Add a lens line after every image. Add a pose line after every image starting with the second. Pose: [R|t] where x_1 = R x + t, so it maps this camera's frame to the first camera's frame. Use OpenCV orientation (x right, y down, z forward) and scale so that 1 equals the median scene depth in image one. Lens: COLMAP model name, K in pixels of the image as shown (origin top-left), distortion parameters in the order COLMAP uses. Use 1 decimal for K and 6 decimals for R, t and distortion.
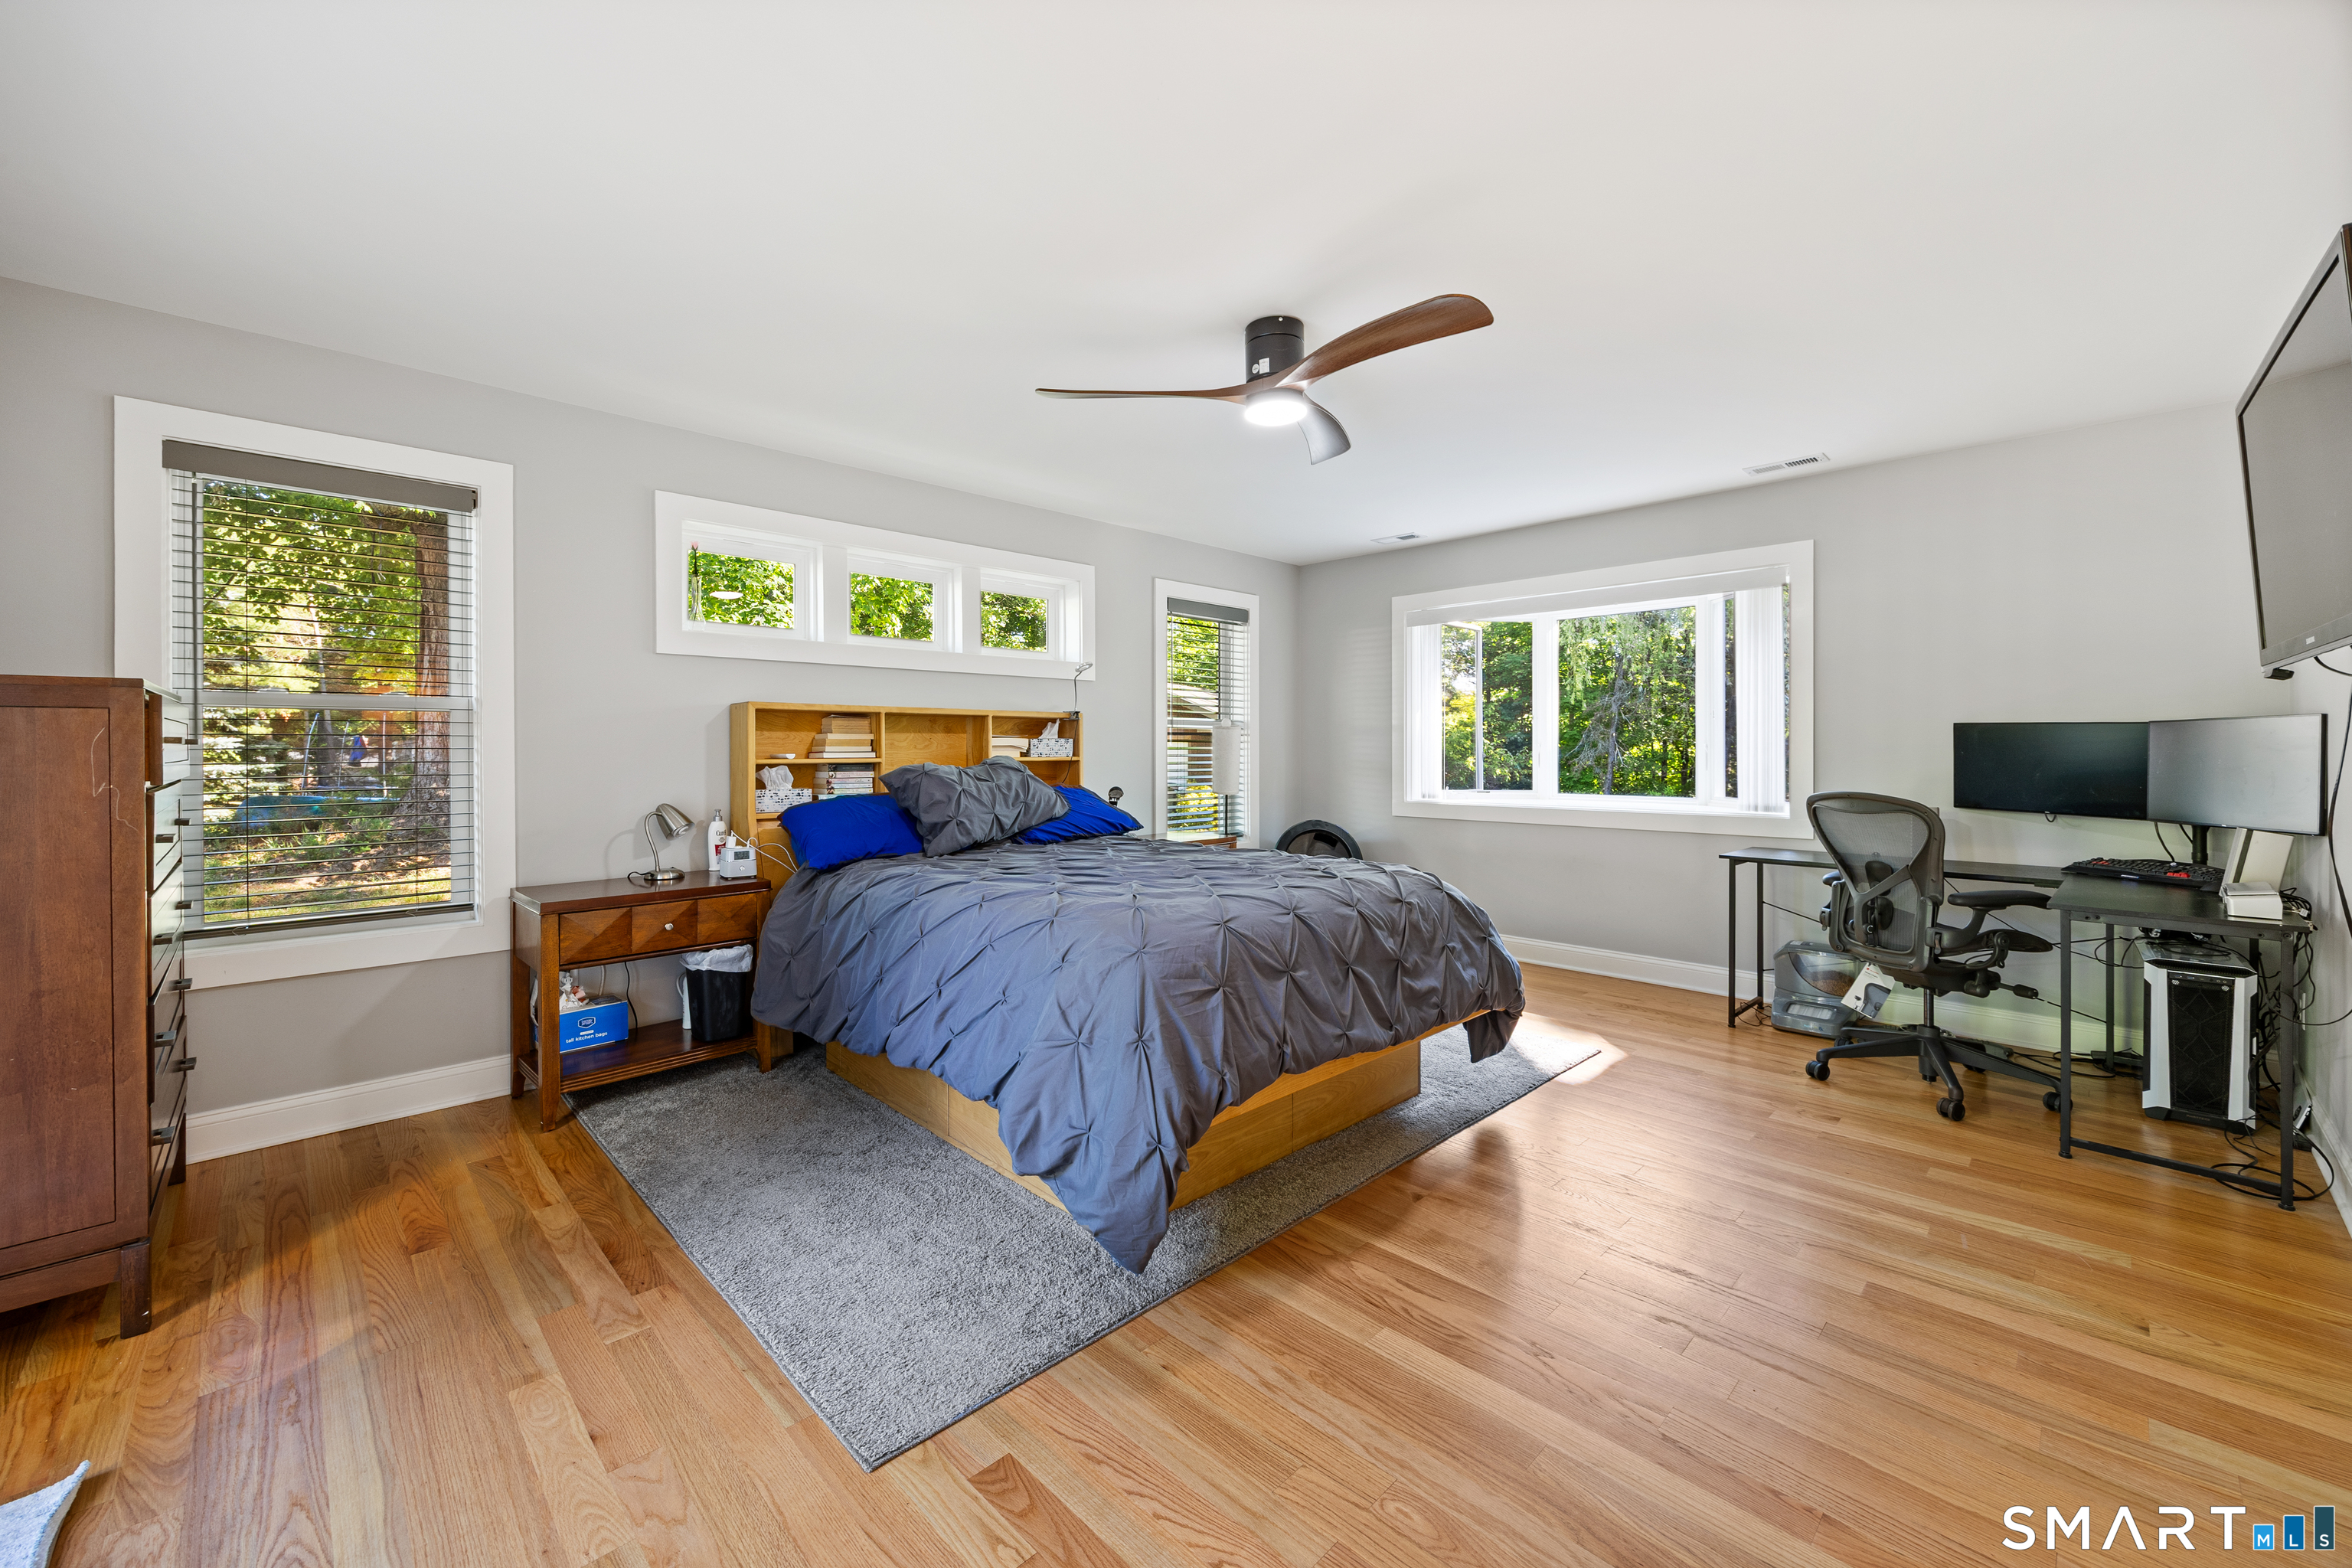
lens RADIAL K [[933.5, 0, 1174.2], [0, 933.5, 746.1], [0, 0, 1]] dist [0.000403, -0.000018]
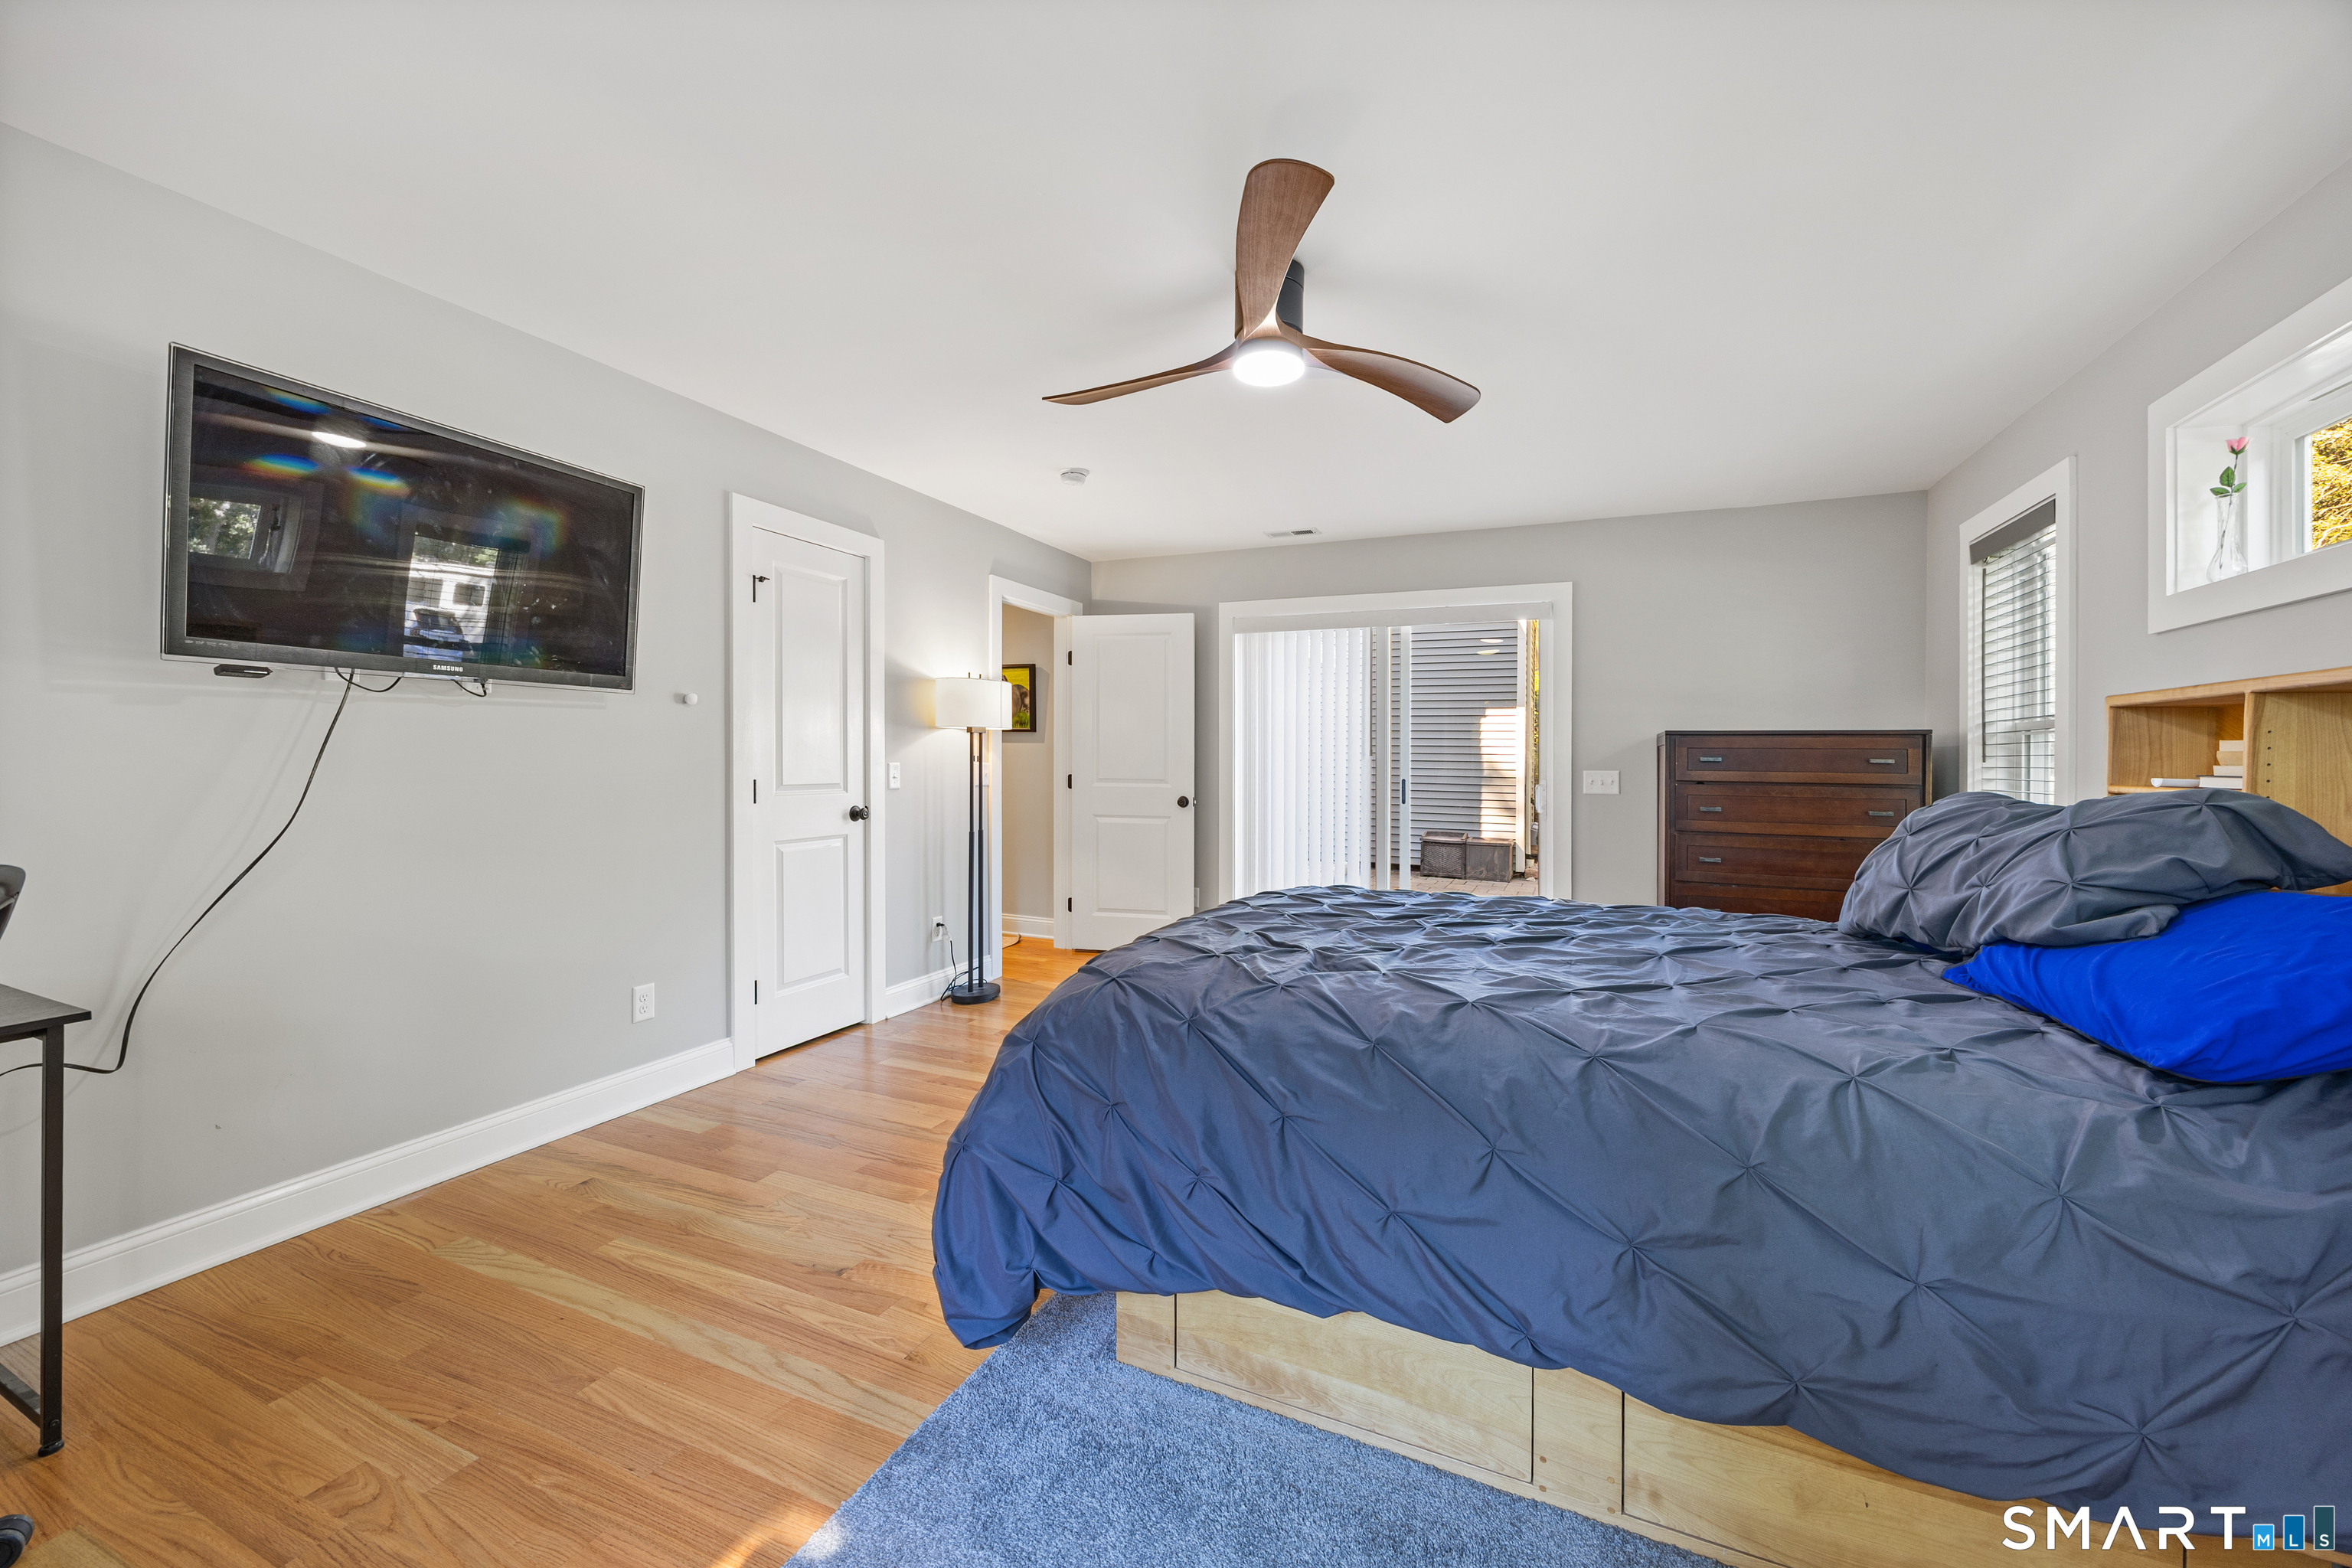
lens RADIAL K [[933.5, 0, 1174.2], [0, 933.5, 746.1], [0, 0, 1]] dist [0.000403, -0.000018]
pose [[-0.930355, 0.001064, -0.366659, 0.726200], [0.001207, 0.999999, -0.000159, 0.006553], [0.366659, -0.000590, -0.930355, 2.488941]]
